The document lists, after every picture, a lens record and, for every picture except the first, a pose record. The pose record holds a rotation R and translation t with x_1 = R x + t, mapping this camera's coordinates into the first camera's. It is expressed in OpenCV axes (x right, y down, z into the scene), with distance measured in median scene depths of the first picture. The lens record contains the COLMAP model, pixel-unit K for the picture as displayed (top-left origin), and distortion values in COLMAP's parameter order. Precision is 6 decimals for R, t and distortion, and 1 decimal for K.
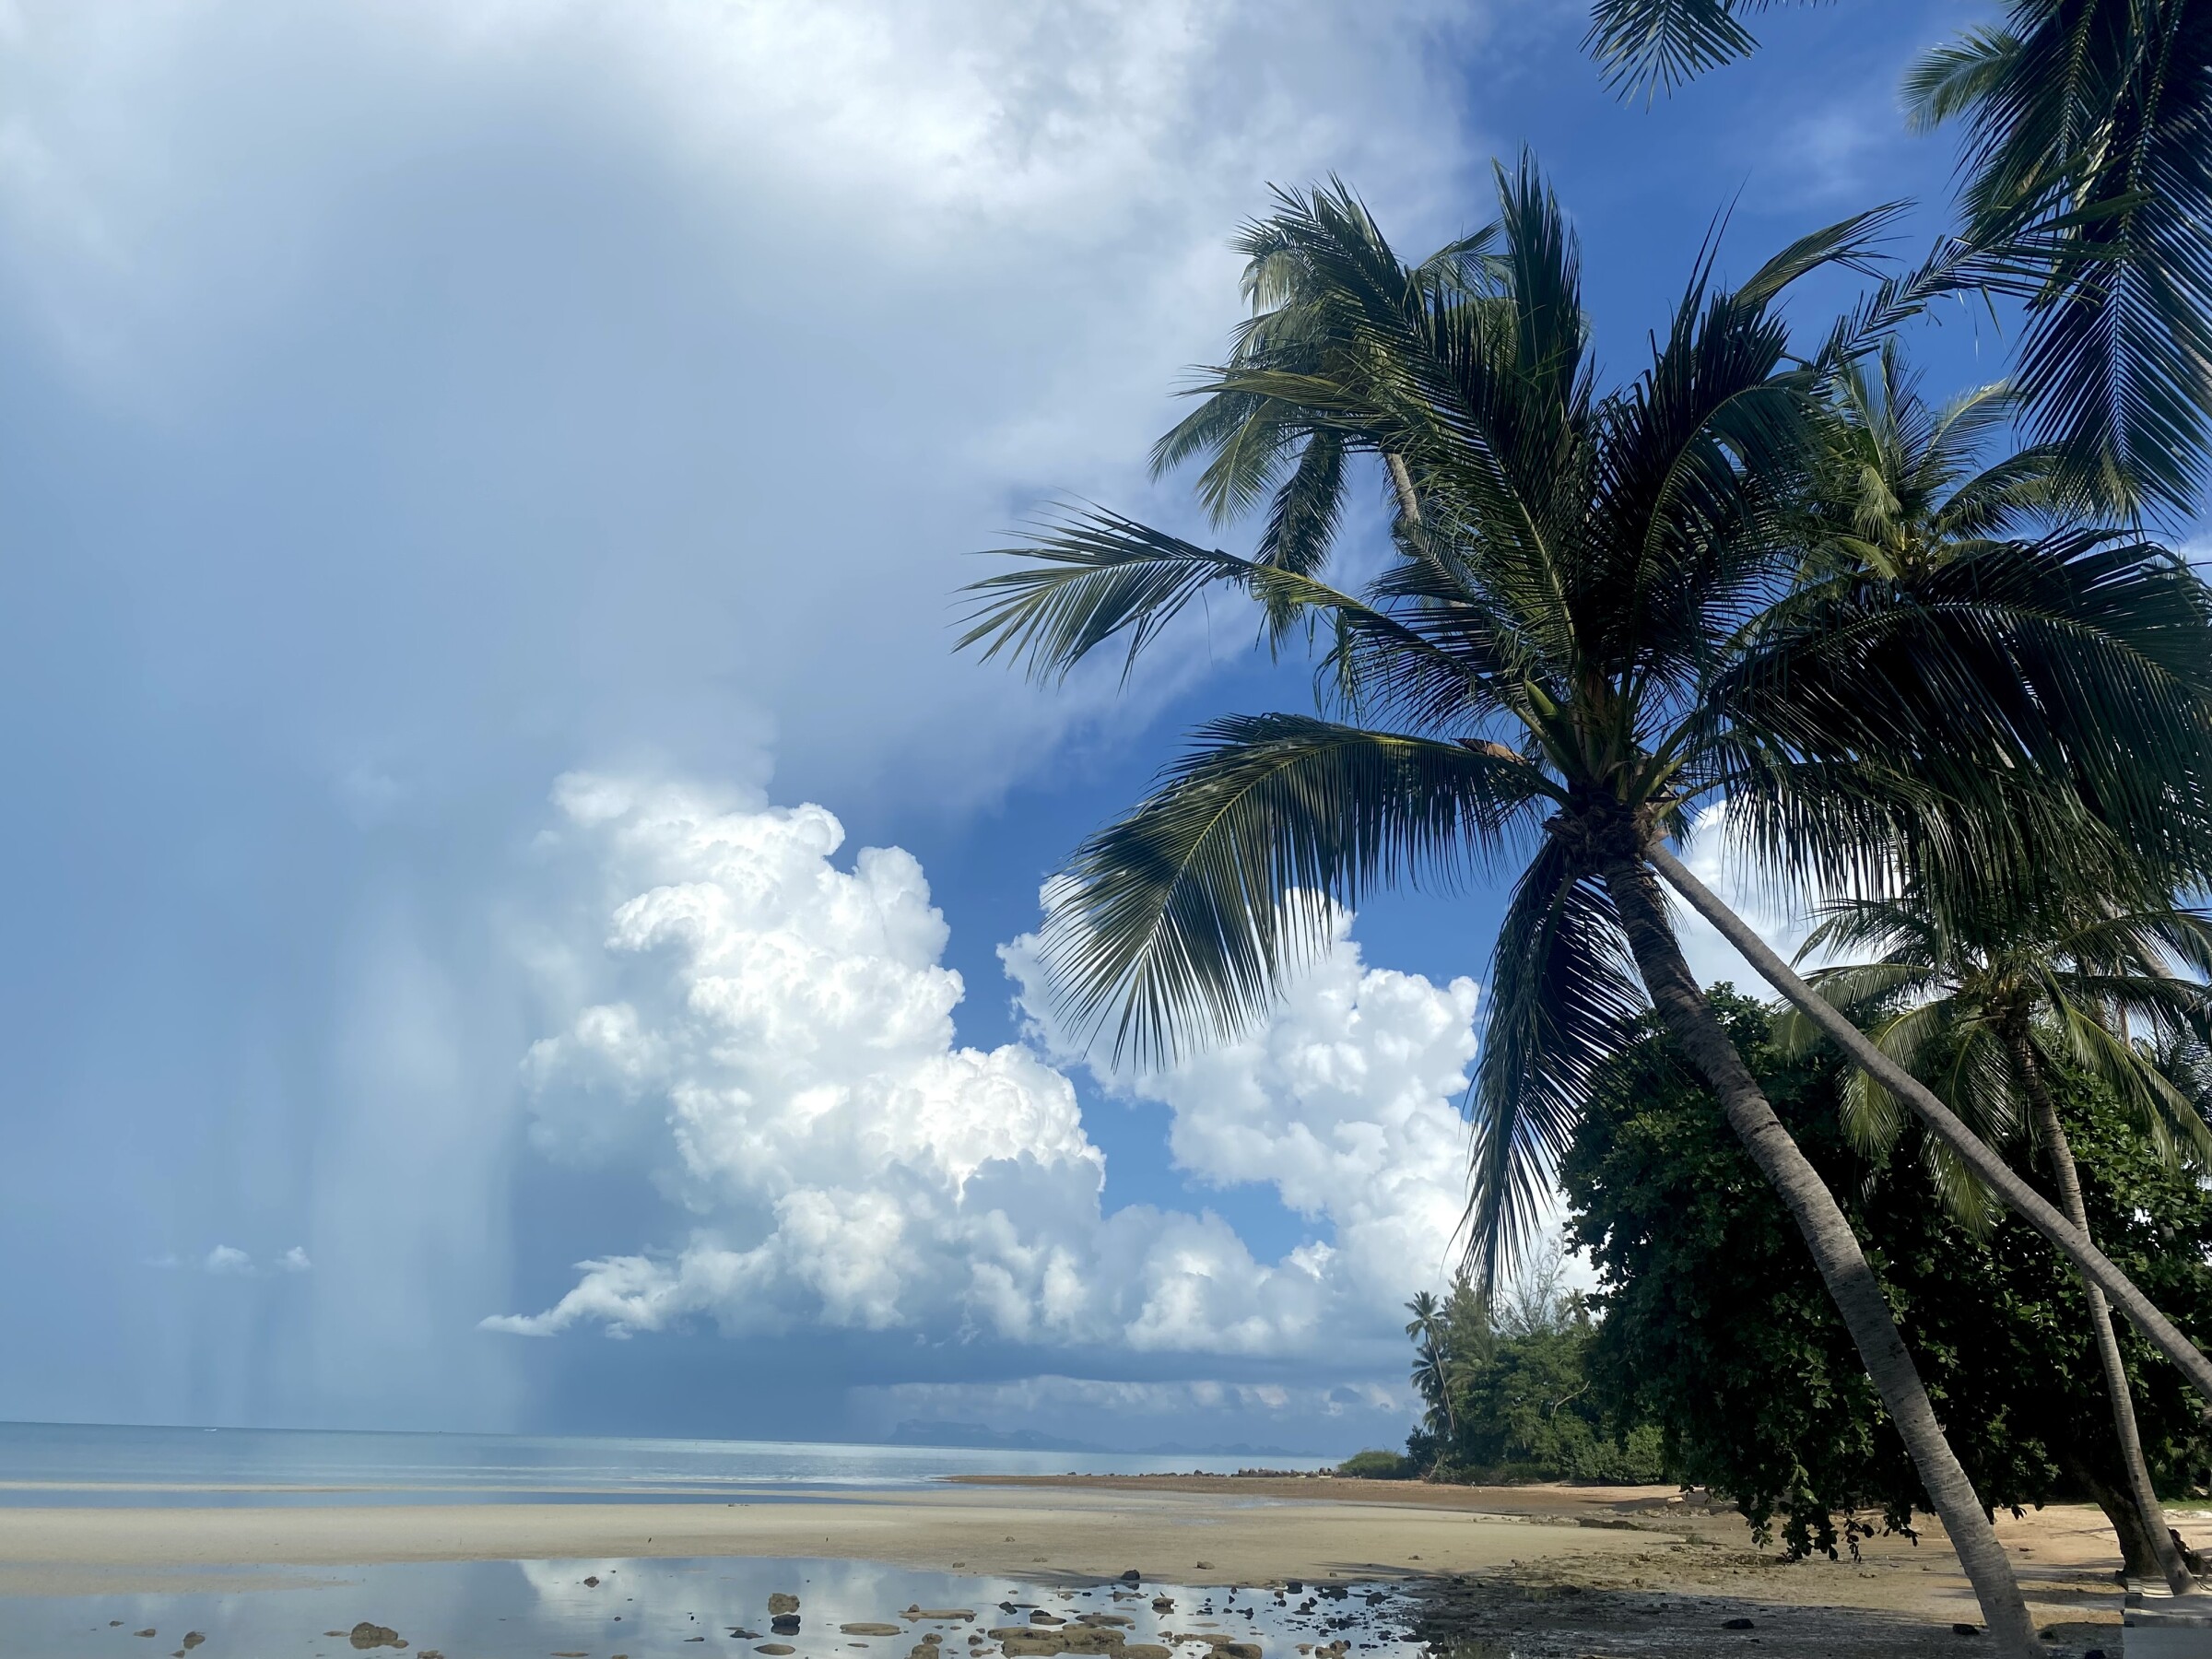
lens RADIAL K [[1667.4, 0, 1106.0], [0, 1667.4, 829.5], [0, 0, 1]] dist [0.054936, 0.005029]
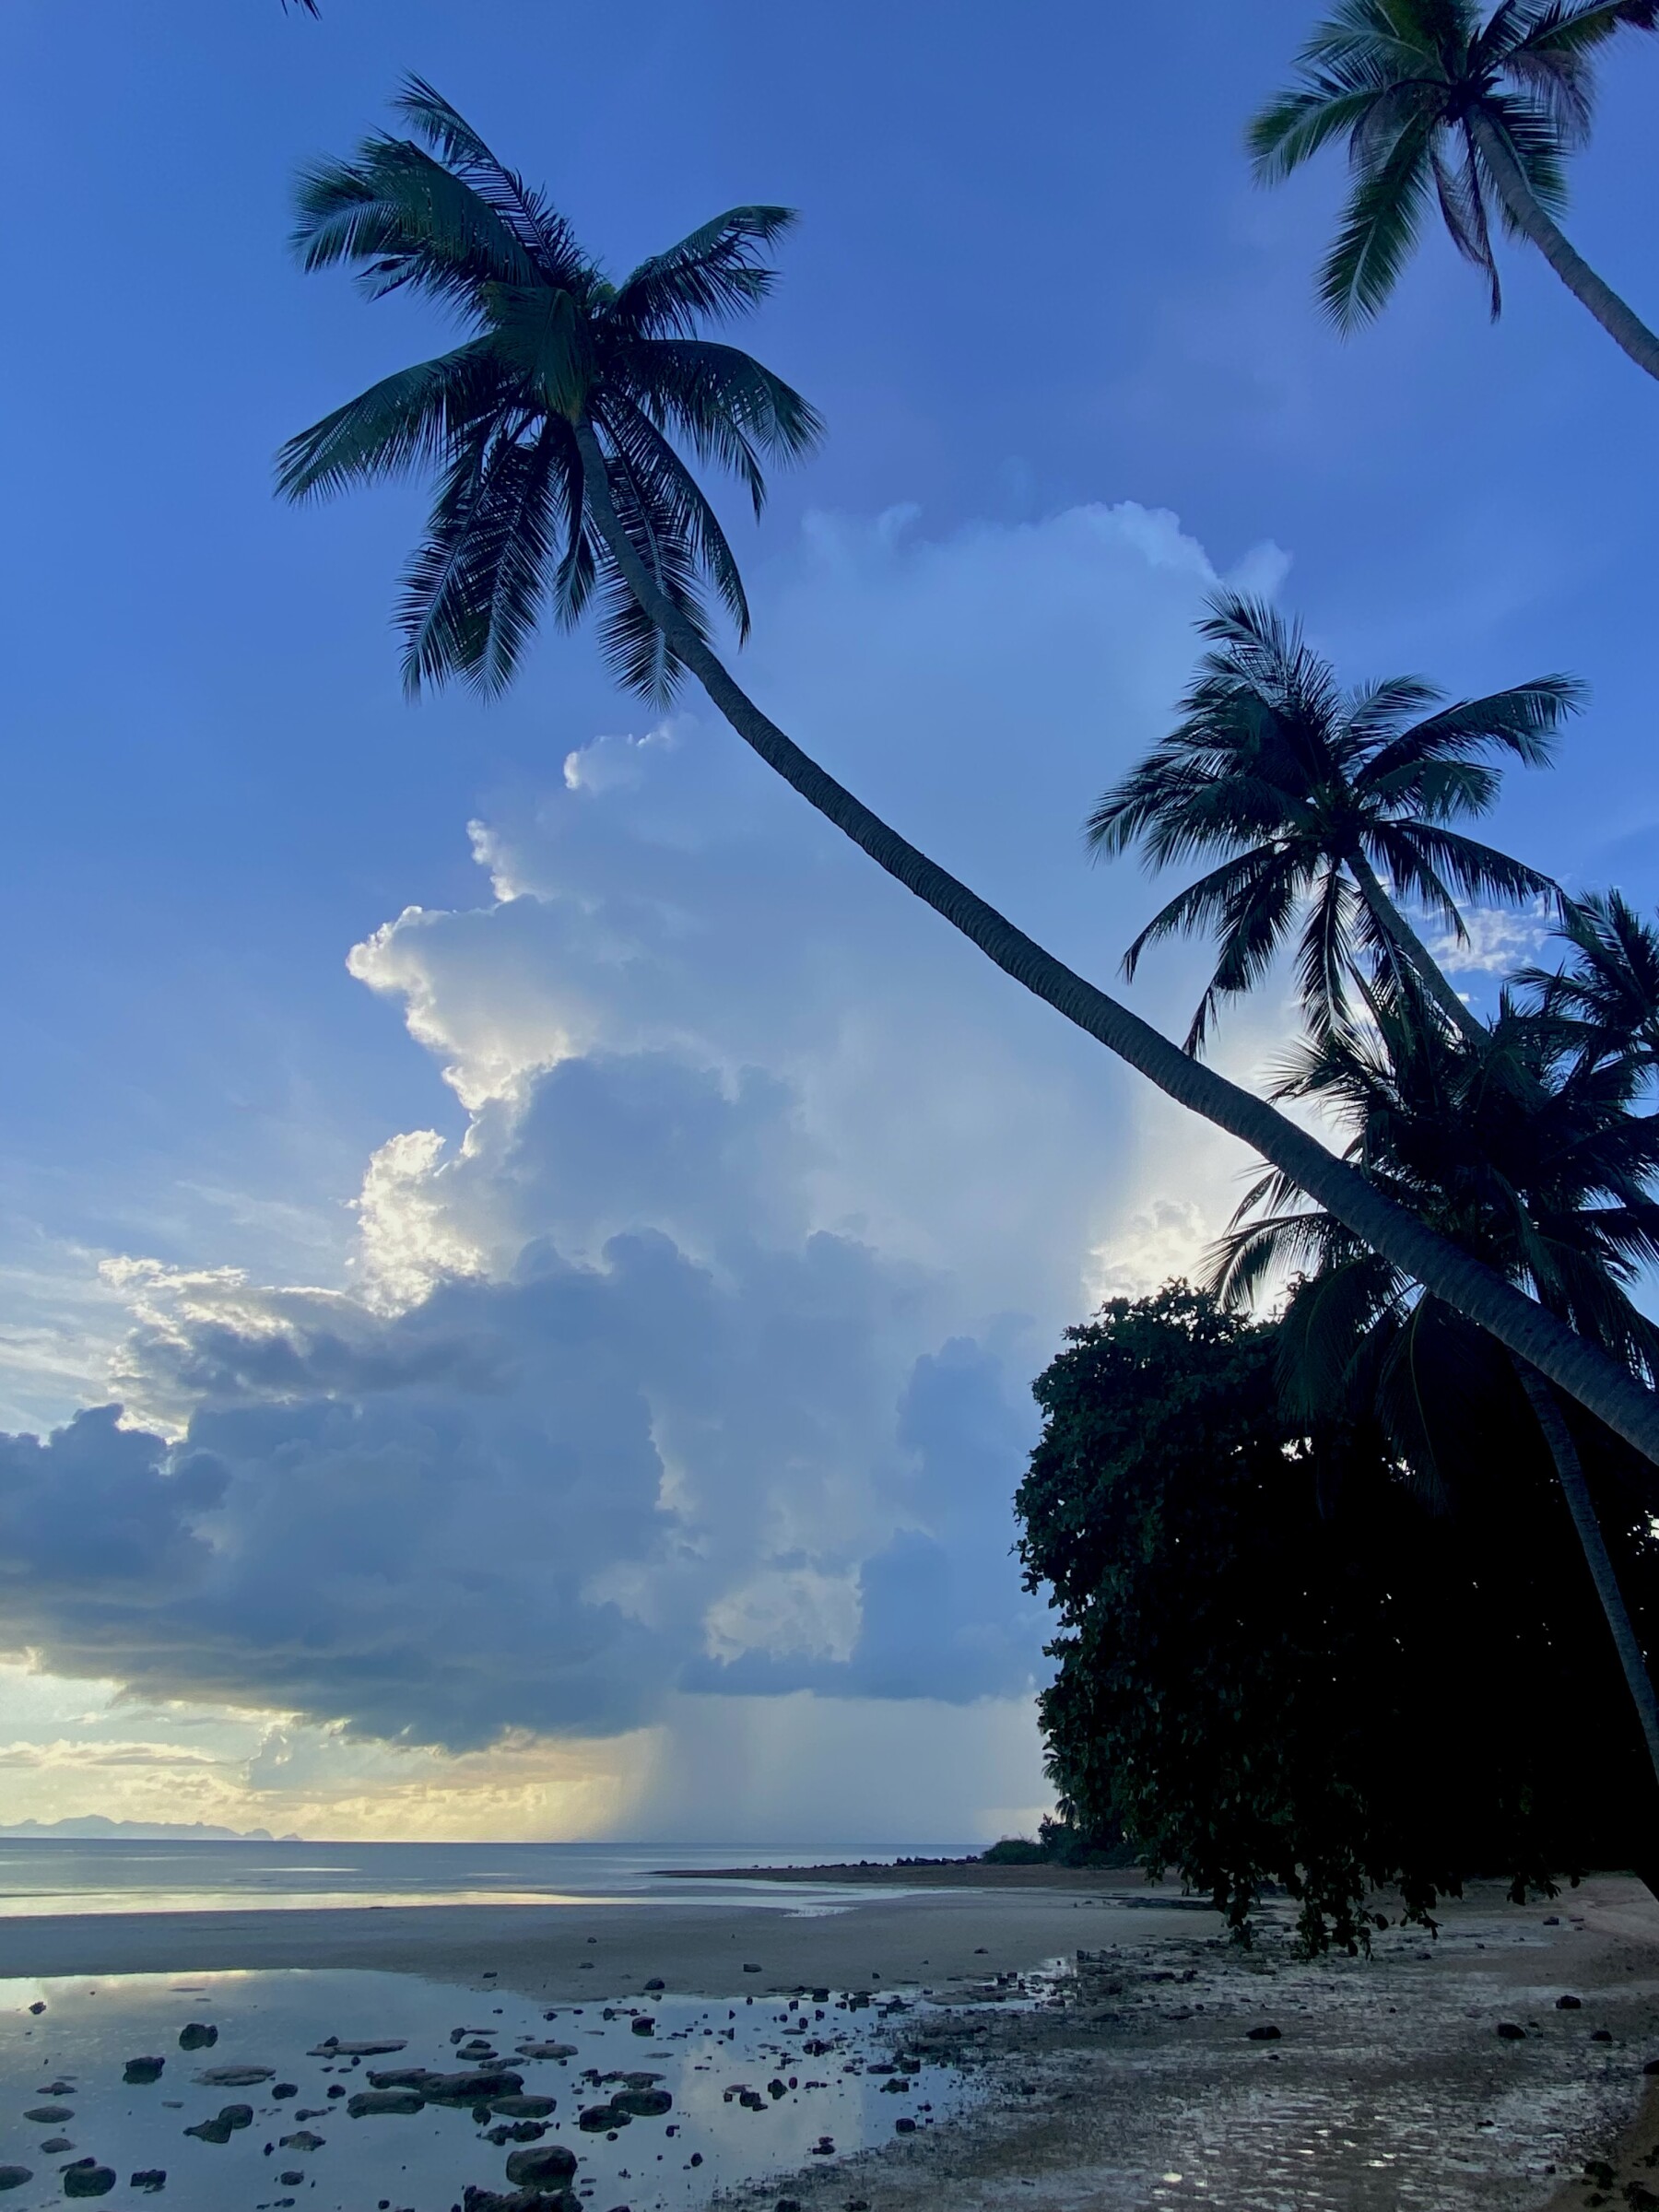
lens RADIAL K [[1324.4, 0, 829.5], [0, 1324.4, 1106.0], [0, 0, 1]] dist [0.003113, -0.000202]
pose [[0.999833, -0.015690, 0.009349, 0.161581], [0.016929, 0.988226, -0.152062, 0.101235], [-0.006853, 0.152195, 0.988327, 0.271366]]
